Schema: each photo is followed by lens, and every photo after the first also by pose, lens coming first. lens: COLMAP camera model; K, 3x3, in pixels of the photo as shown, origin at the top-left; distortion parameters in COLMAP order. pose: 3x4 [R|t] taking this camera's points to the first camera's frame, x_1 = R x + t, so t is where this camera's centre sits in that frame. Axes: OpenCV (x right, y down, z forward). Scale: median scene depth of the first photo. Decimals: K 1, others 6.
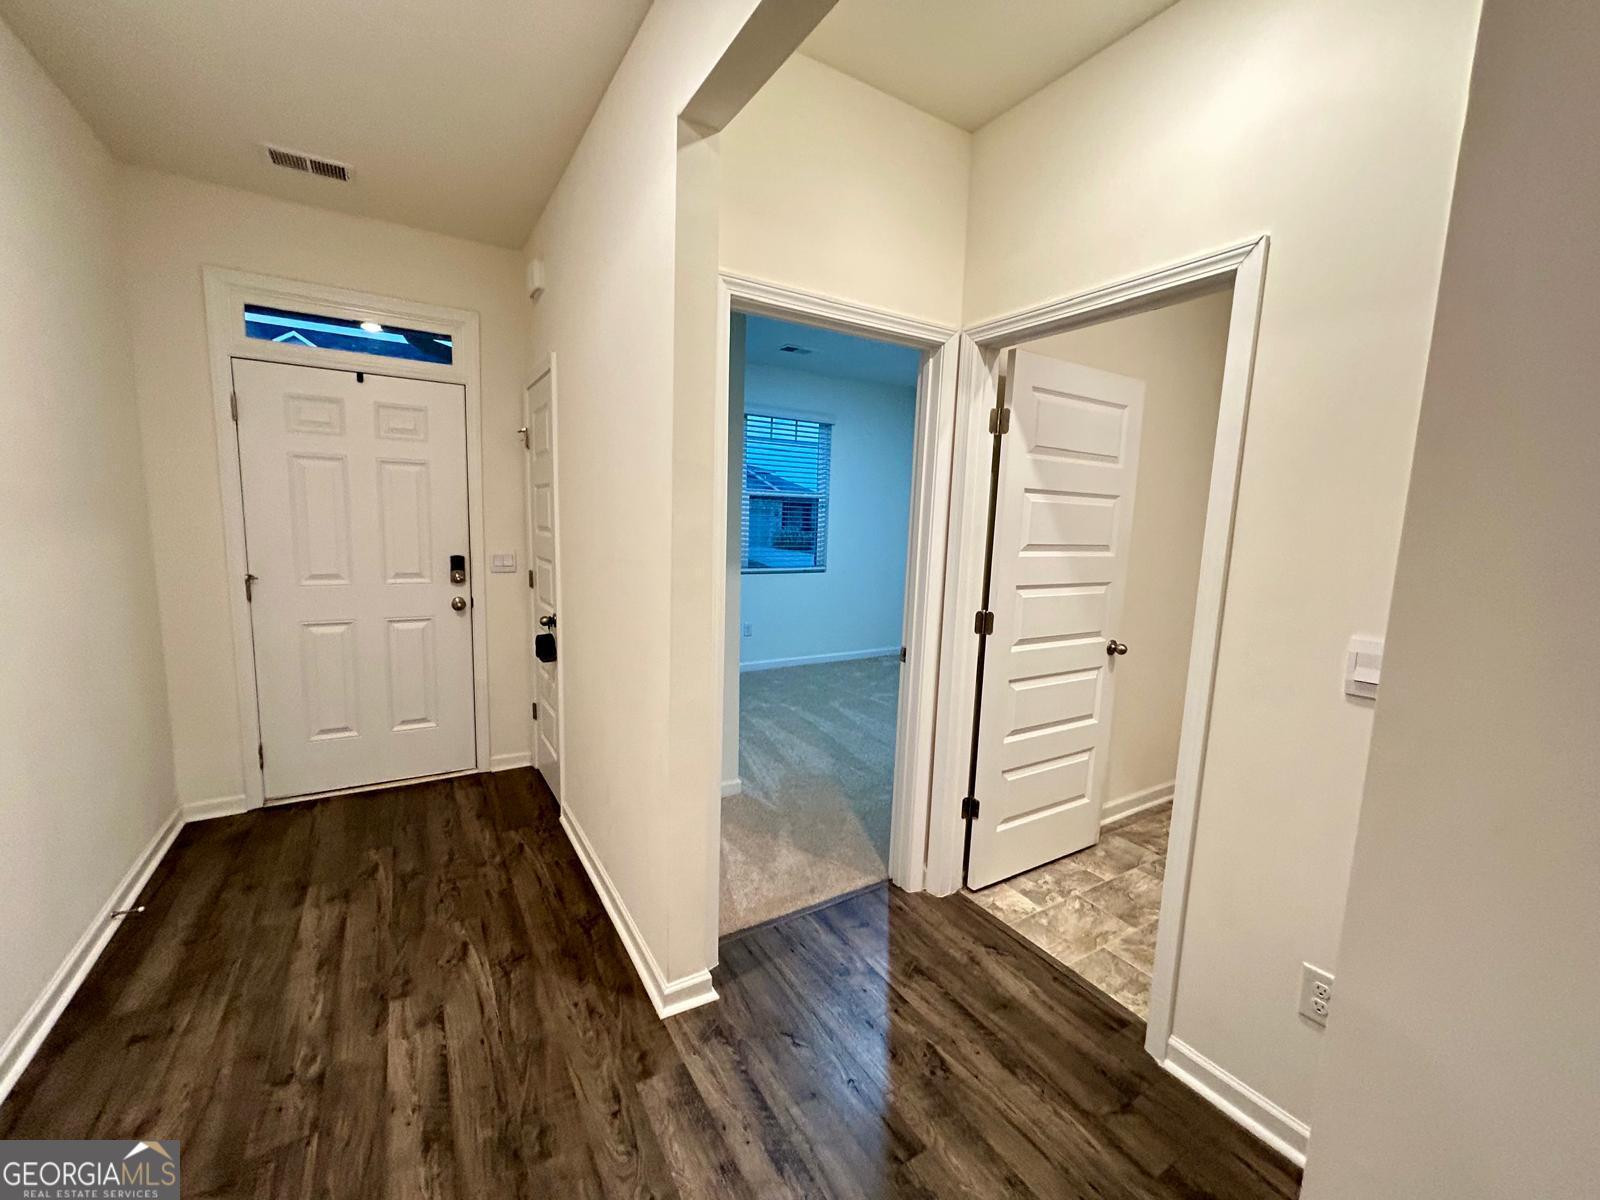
lens RADIAL K [[648.0, 0, 797.4], [0, 648.0, 600.6], [0, 0, 1]] dist [0.000307, 0.000199]
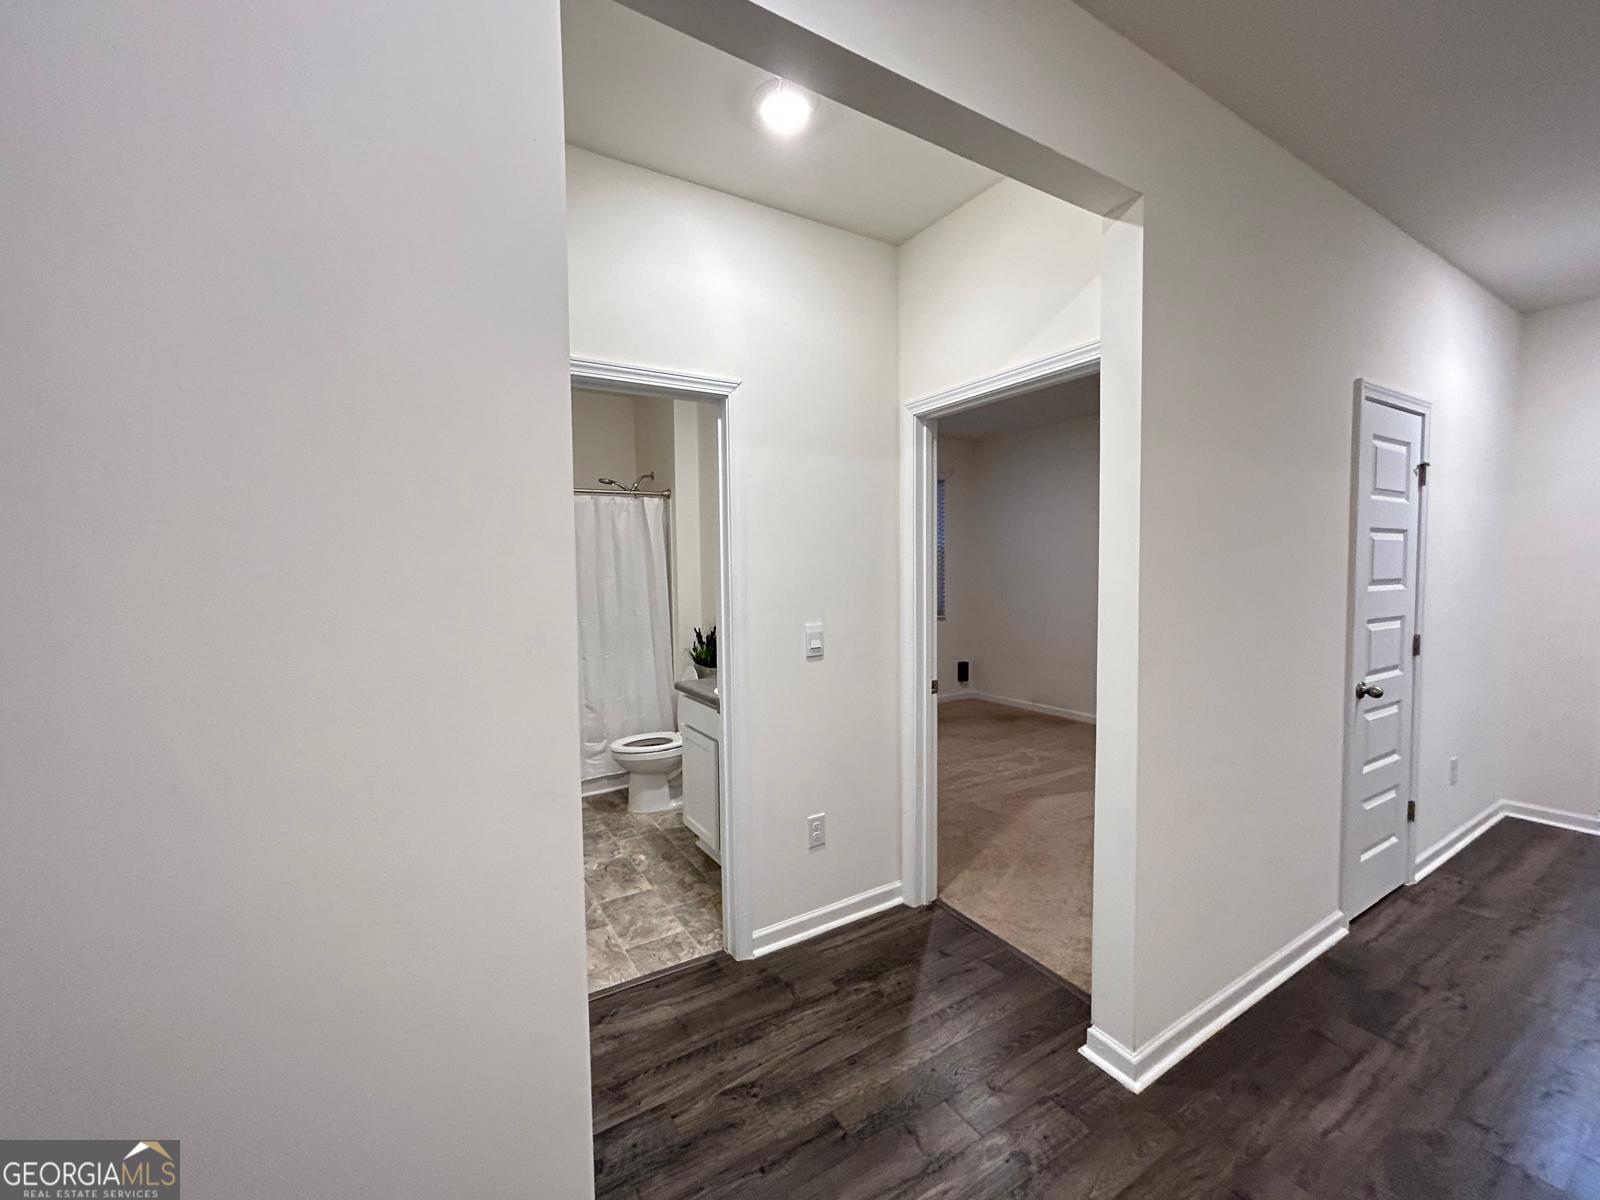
lens RADIAL K [[648.0, 0, 797.4], [0, 648.0, 600.6], [0, 0, 1]] dist [0.000307, 0.000199]
pose [[0.003741, -0.086717, 0.996226, -0.627127], [0.143410, 0.985982, 0.085286, -0.113090], [-0.989656, 0.142550, 0.016125, 0.659580]]
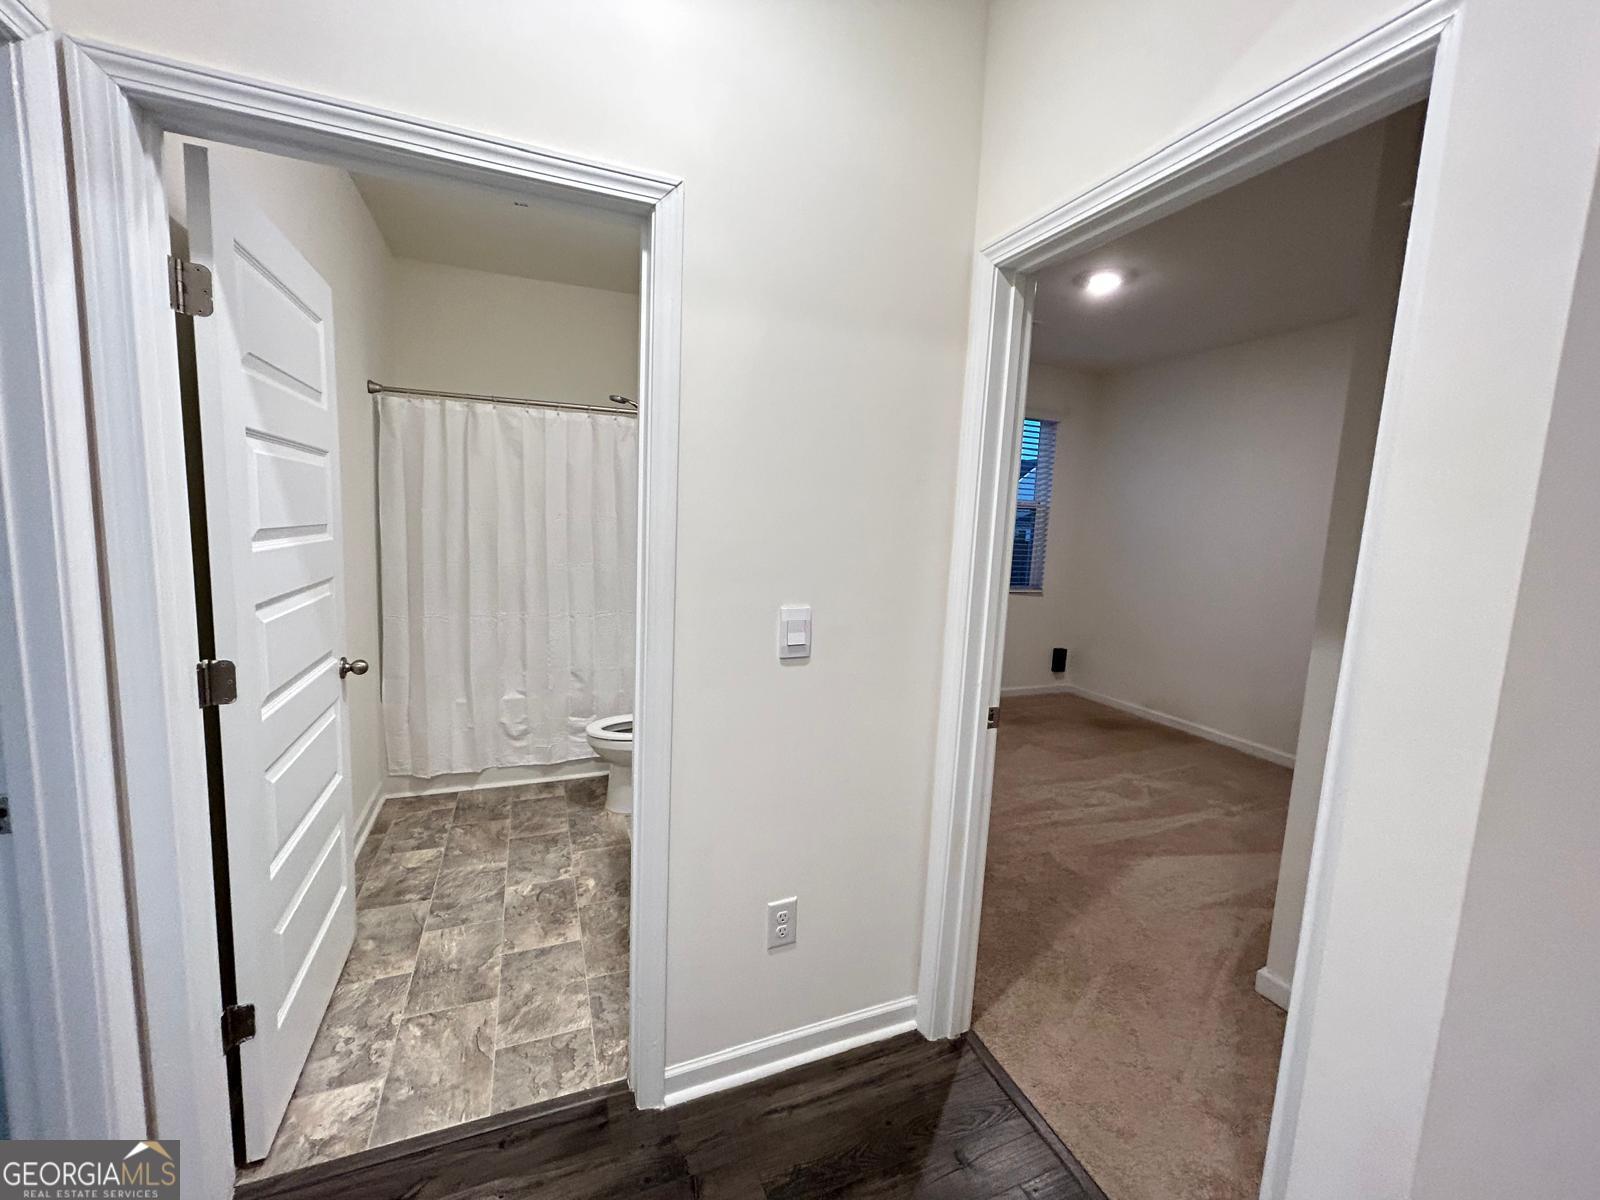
lens RADIAL K [[646.2, 0, 800.0], [0, 646.2, 600.0], [0, 0, 1]] dist [0.001421, 0.000204]
pose [[0.158824, -0.149517, 0.975920, -0.151957], [0.088174, 0.986665, 0.136814, -0.072153], [-0.983362, 0.064321, 0.169889, 0.521826]]
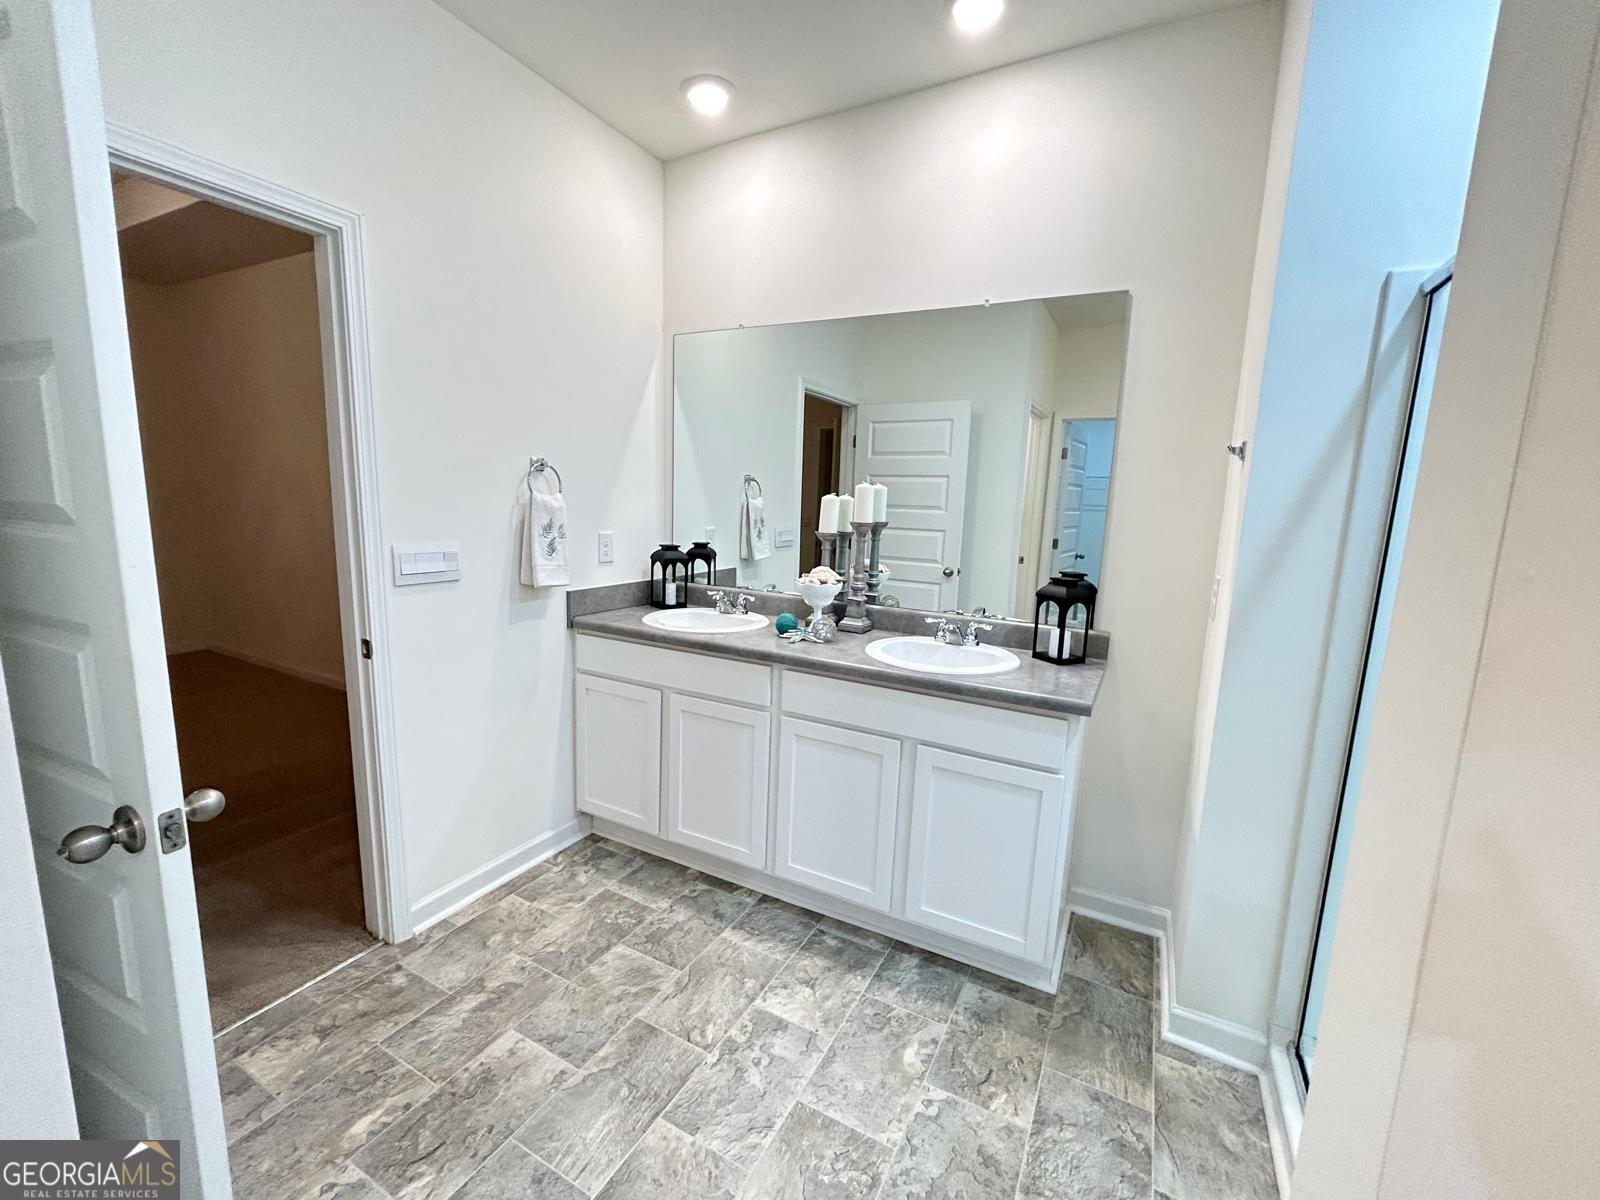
lens RADIAL K [[646.2, 0, 800.0], [0, 646.2, 600.0], [0, 0, 1]] dist [0.001421, 0.000204]
pose [[-0.861231, 0.013213, -0.508043, 0.835517], [-0.129777, 0.960802, 0.244986, -0.183271], [0.491365, 0.276922, -0.825757, 1.795864]]
